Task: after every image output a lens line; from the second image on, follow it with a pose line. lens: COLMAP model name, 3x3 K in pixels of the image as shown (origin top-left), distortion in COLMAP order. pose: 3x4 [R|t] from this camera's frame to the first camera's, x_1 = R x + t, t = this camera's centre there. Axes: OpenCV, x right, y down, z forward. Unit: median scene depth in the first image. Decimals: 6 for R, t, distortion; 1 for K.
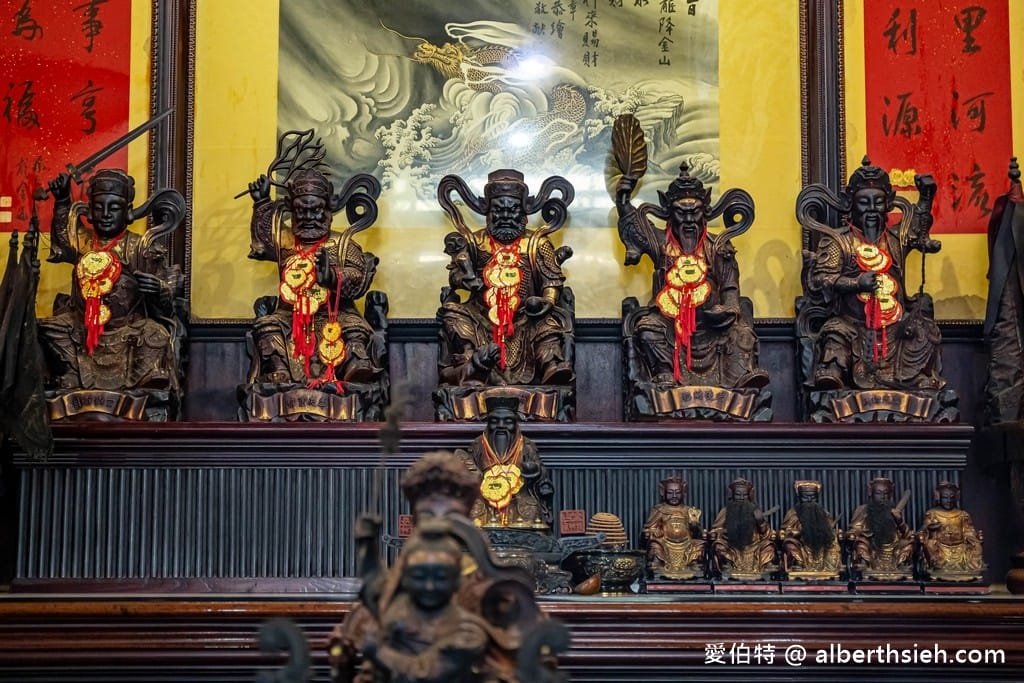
lens RADIAL K [[1797.8, 0, 512.0], [0, 1797.8, 341.5], [0, 0, 1]] dist [0.086243, 0.031228]
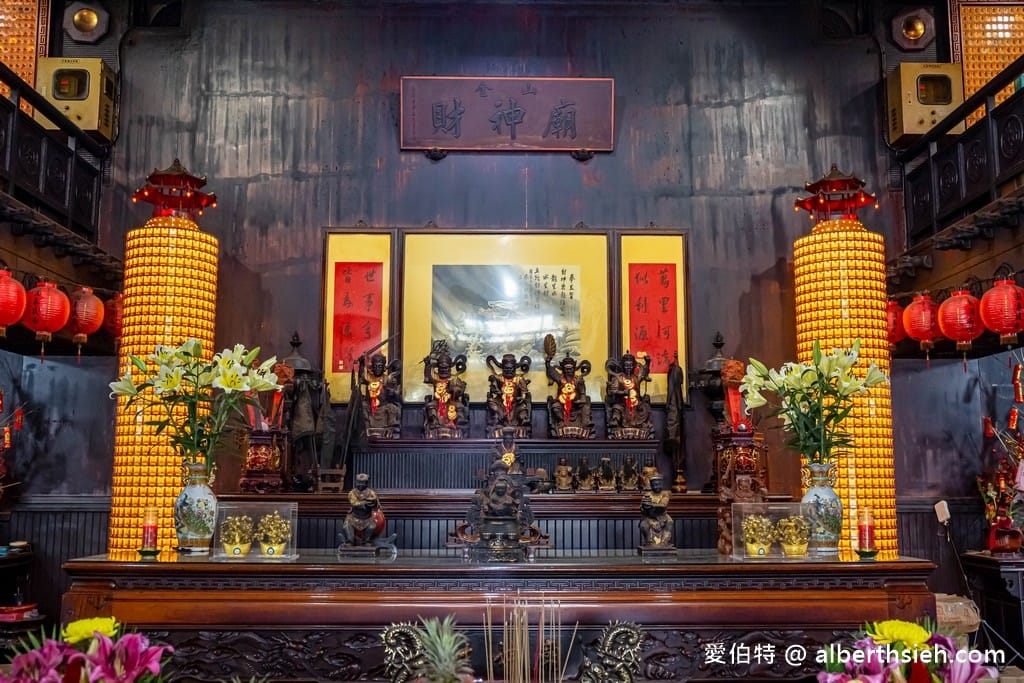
lens RADIAL K [[1092.6, 0, 512.0], [0, 1092.6, 341.5], [0, 0, 1]] dist [-0.001896, 0.006601]
pose [[0.999865, 0.002374, 0.016278, -0.028427], [-0.002305, 0.999988, -0.004262, -0.109858], [-0.016288, 0.004224, 0.999858, -0.844921]]
